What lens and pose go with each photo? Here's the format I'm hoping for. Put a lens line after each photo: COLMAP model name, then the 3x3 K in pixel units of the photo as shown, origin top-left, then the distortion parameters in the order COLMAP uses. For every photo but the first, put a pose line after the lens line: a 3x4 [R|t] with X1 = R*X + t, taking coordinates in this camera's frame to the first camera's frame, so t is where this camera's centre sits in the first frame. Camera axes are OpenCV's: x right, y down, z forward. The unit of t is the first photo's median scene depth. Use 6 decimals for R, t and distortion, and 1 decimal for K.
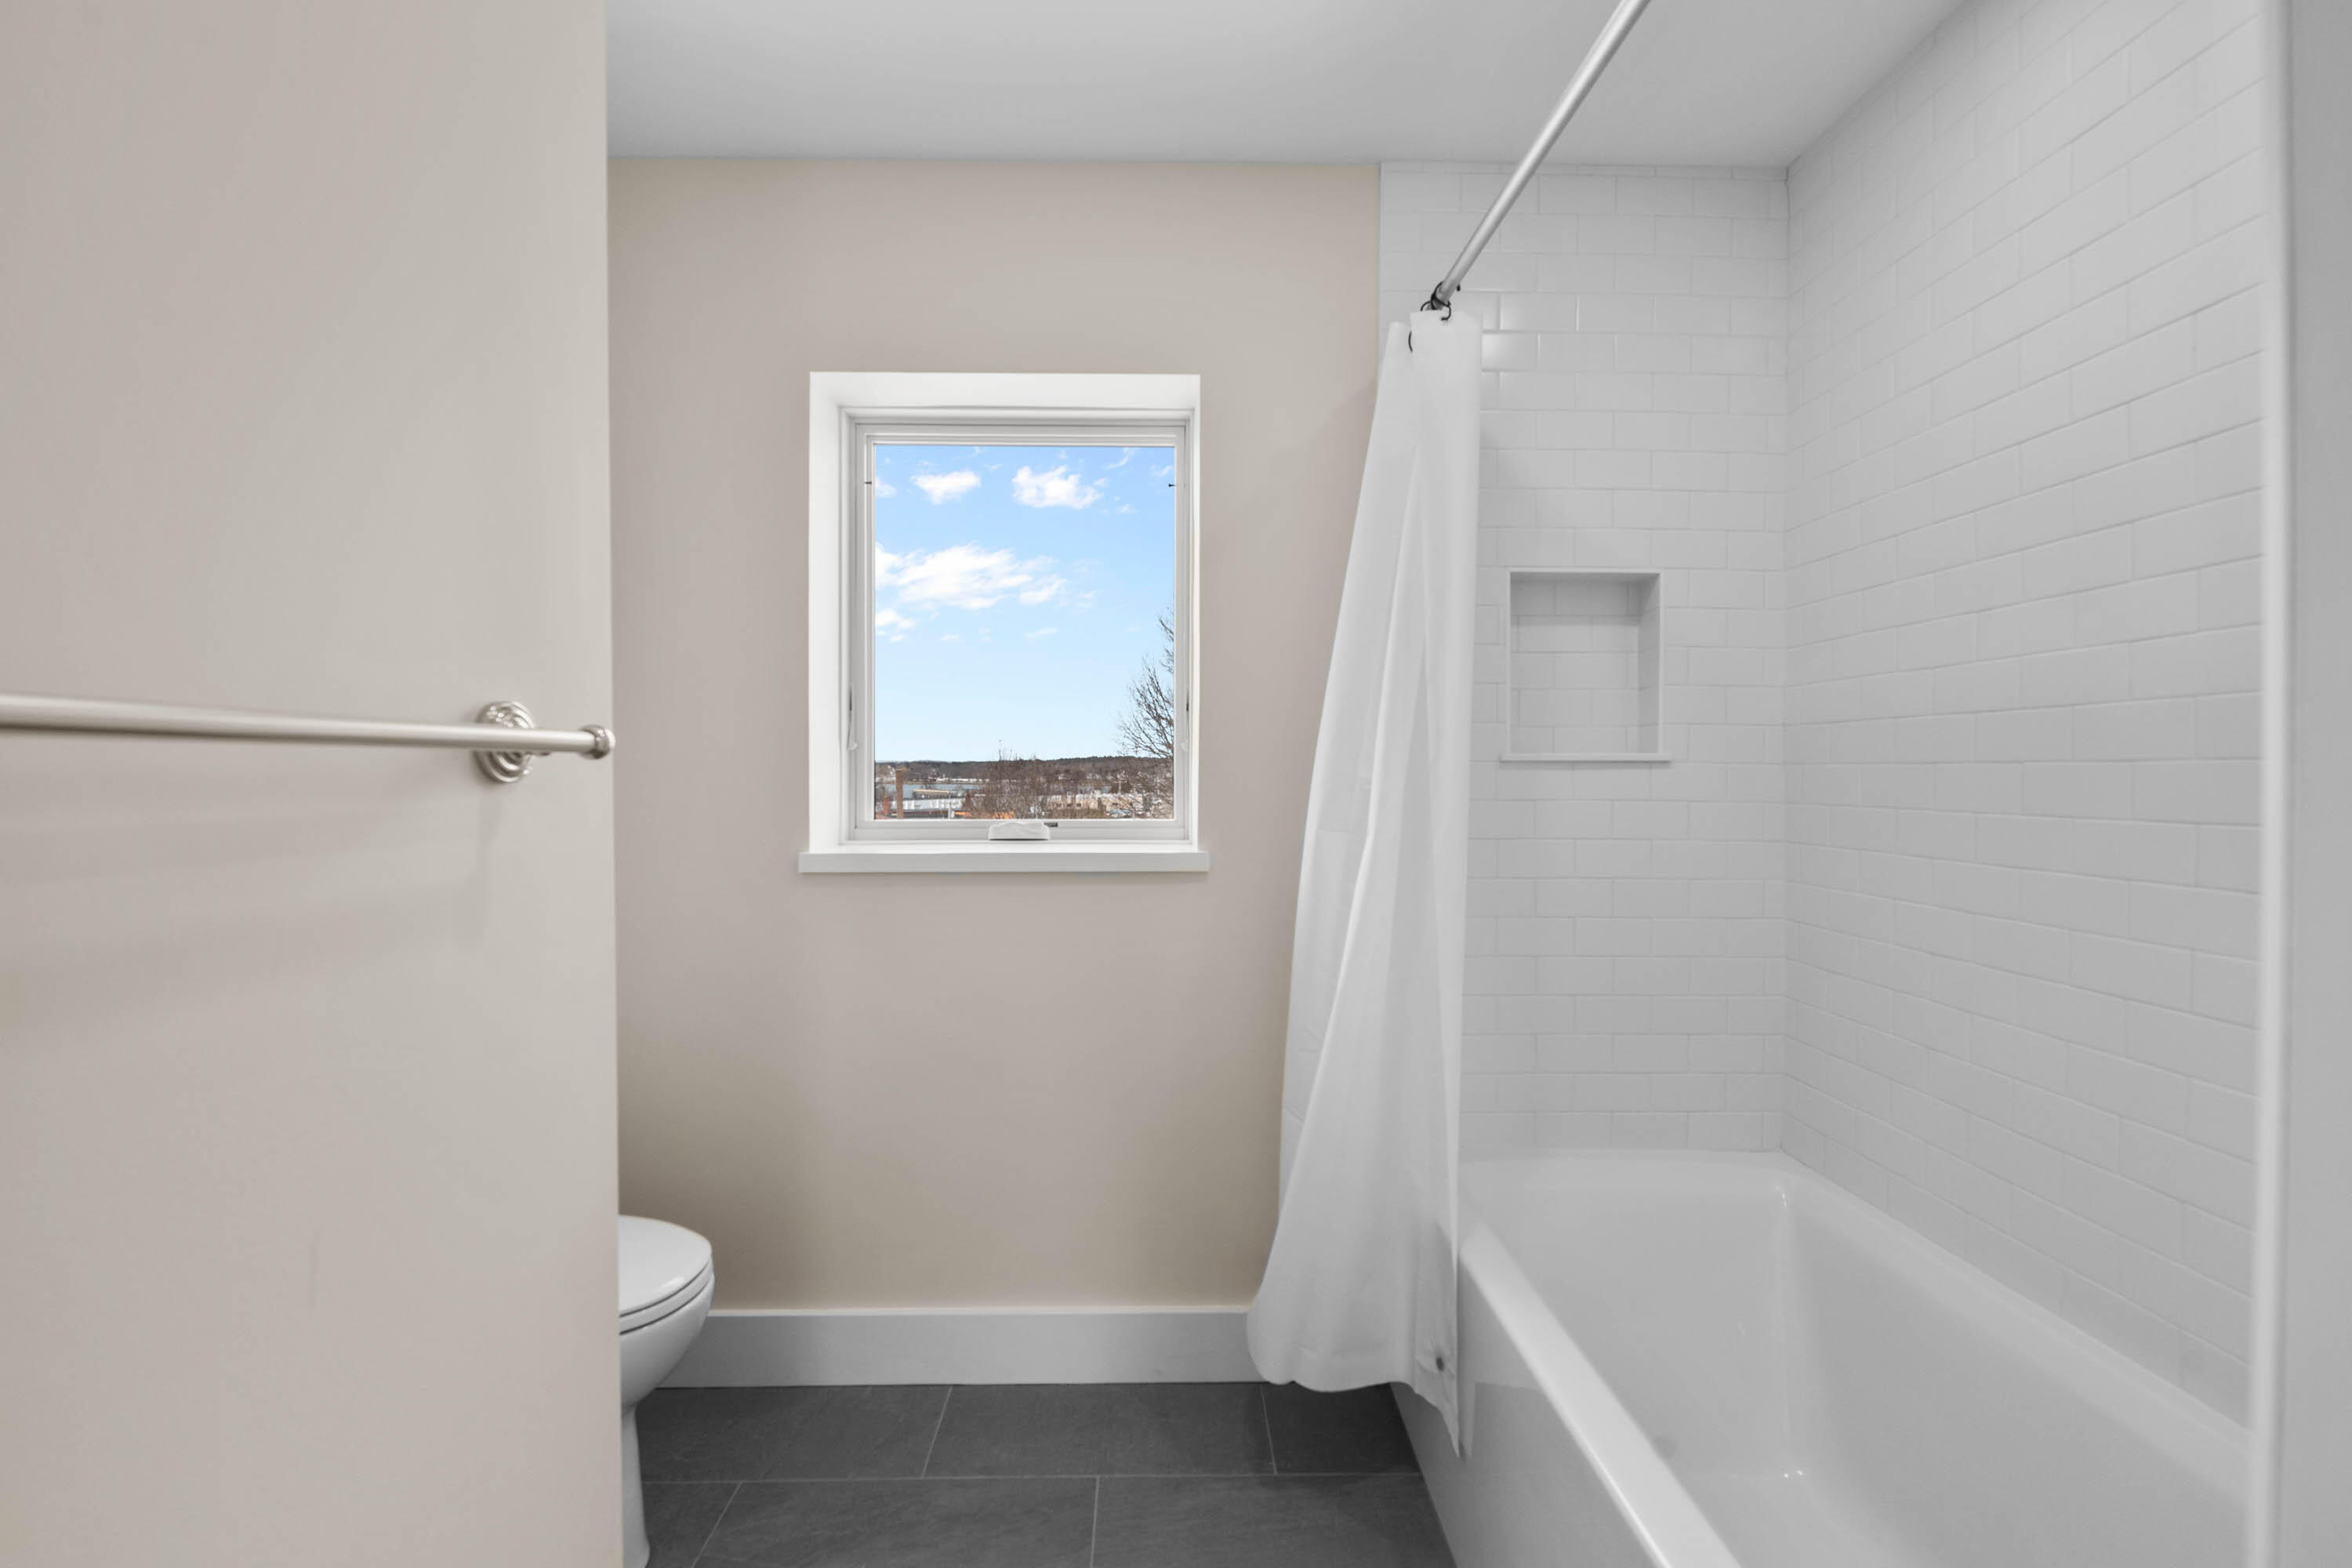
lens RADIAL K [[949.0, 0, 1176.0], [0, 949.0, 784.0], [0, 0, 1]] dist [0.001899, -0.000091]
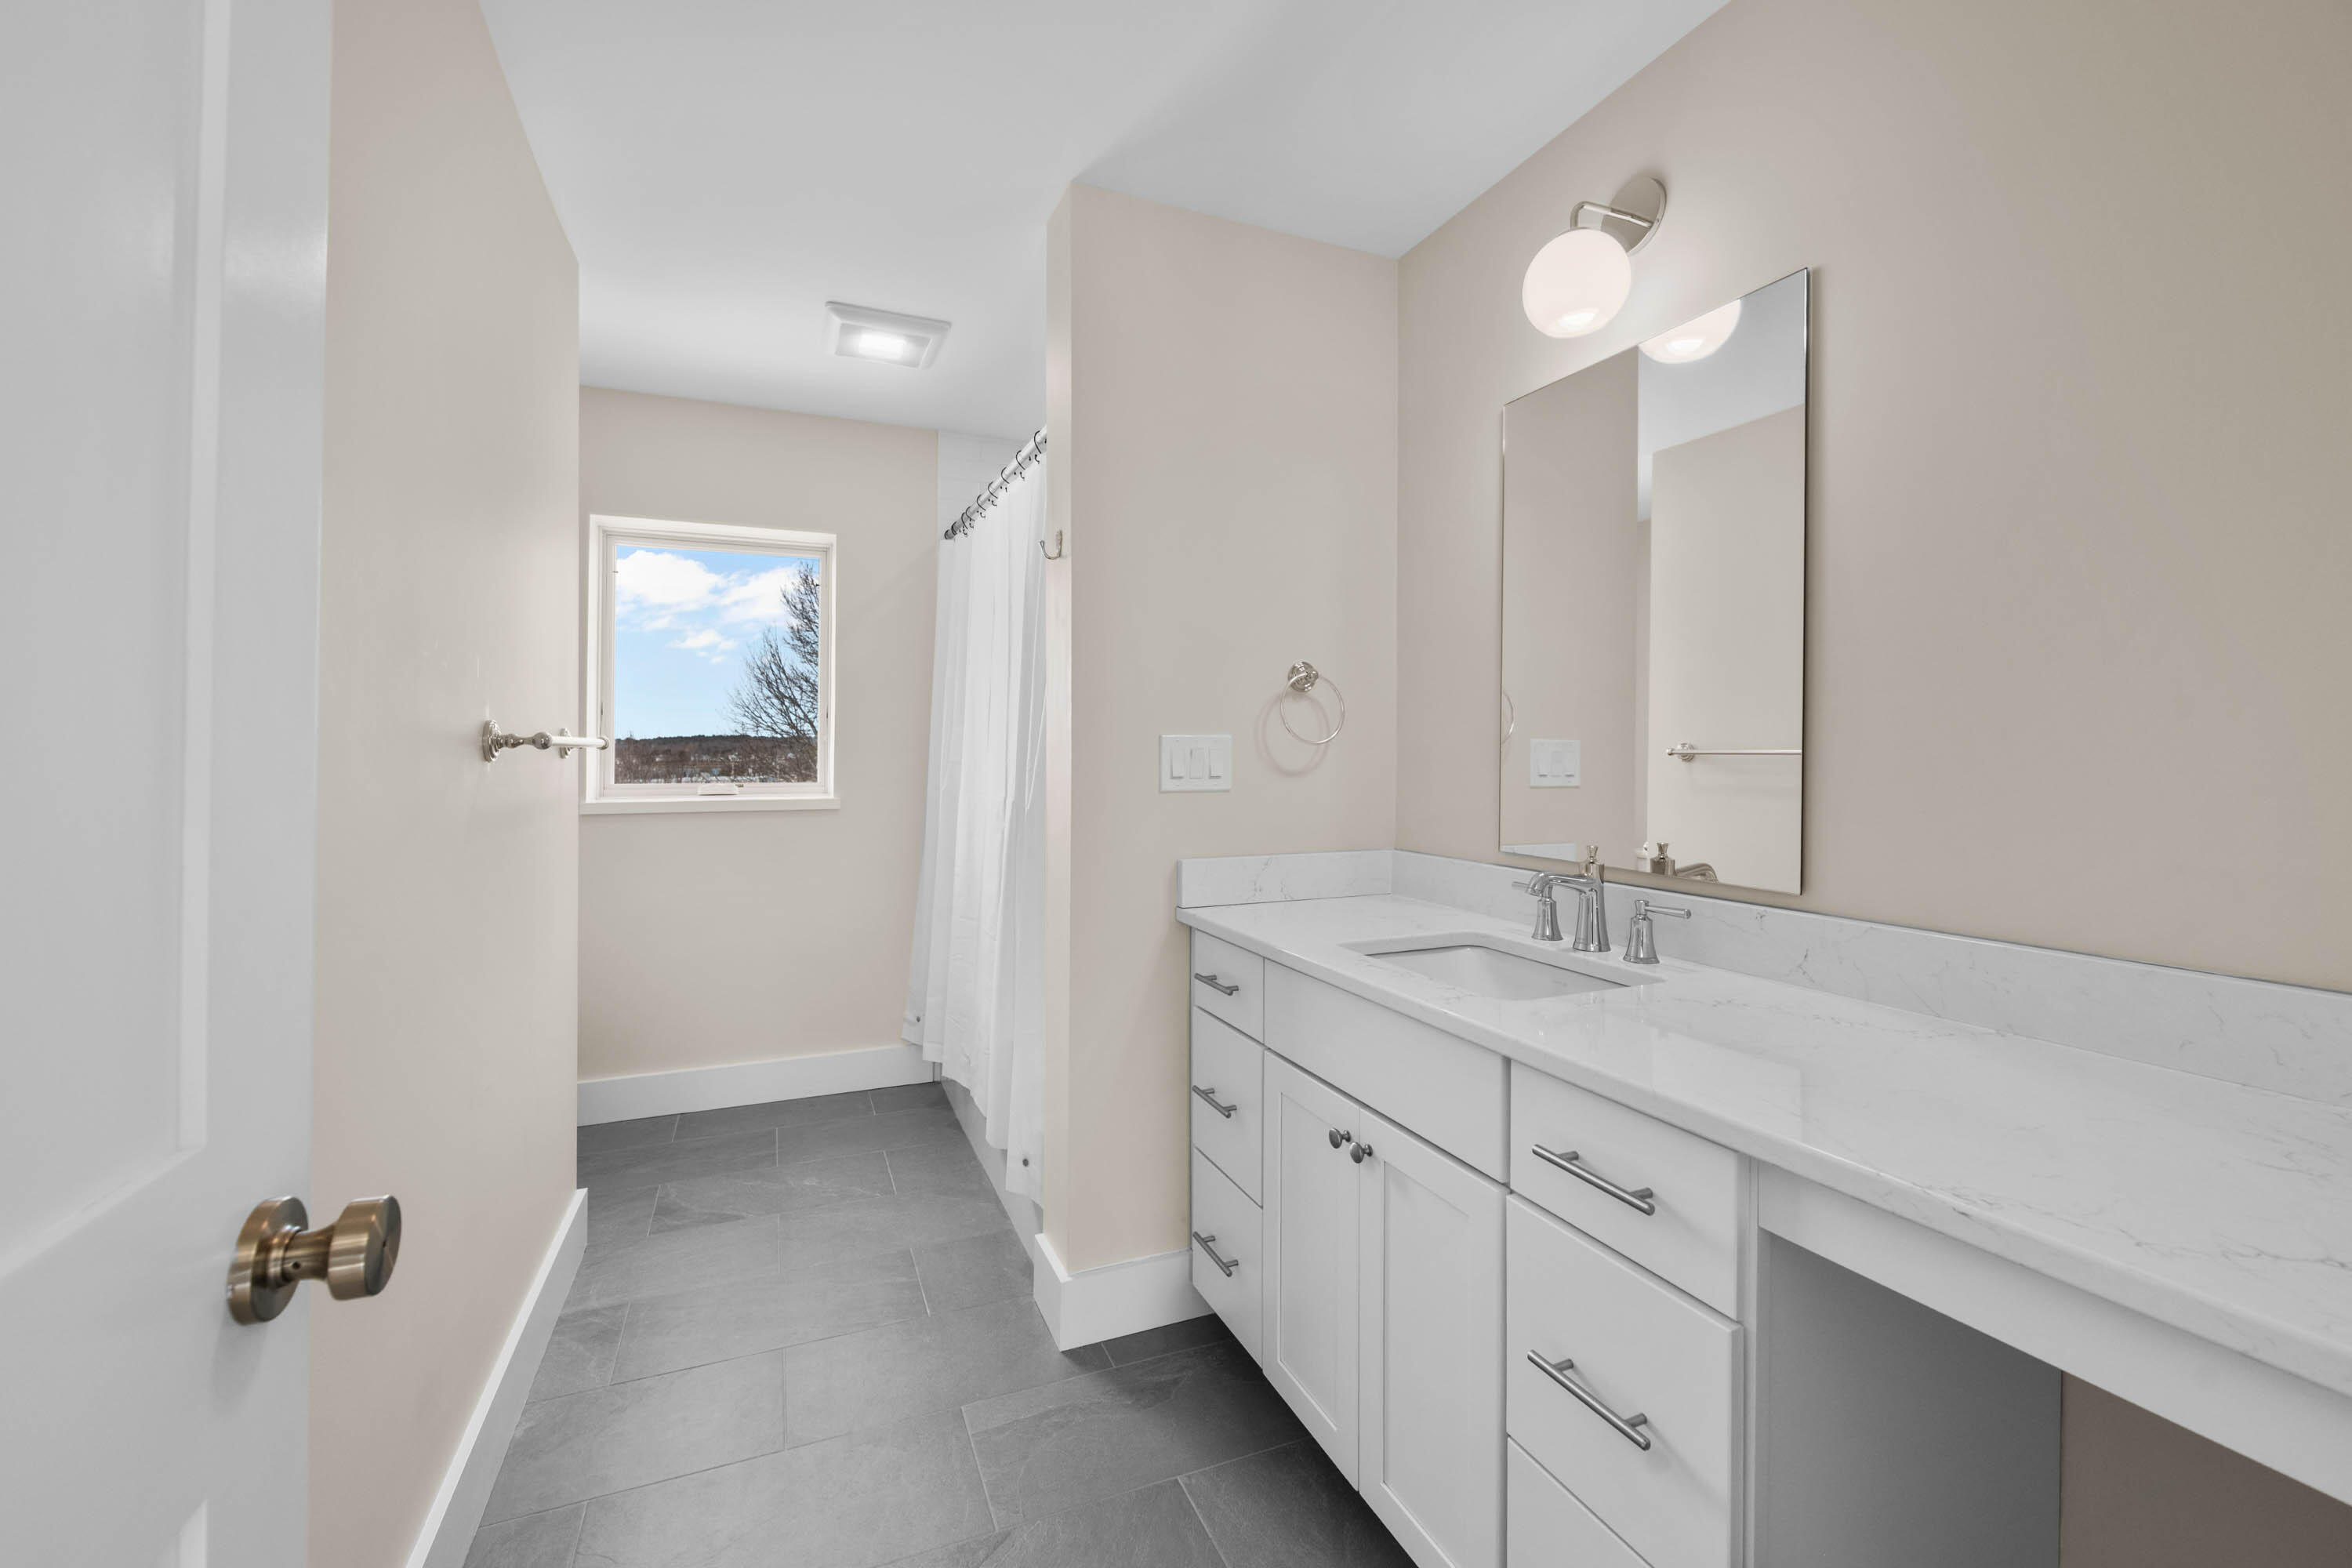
lens RADIAL K [[957.6, 0, 1166.7], [0, 957.6, 741.0], [0, 0, 1]] dist [-0.000686, -0.000180]
pose [[0.933242, 0.005409, 0.359207, -0.005361], [0.003616, 0.999695, -0.024448, 0.001236], [-0.359230, 0.024115, 0.932938, -0.119638]]
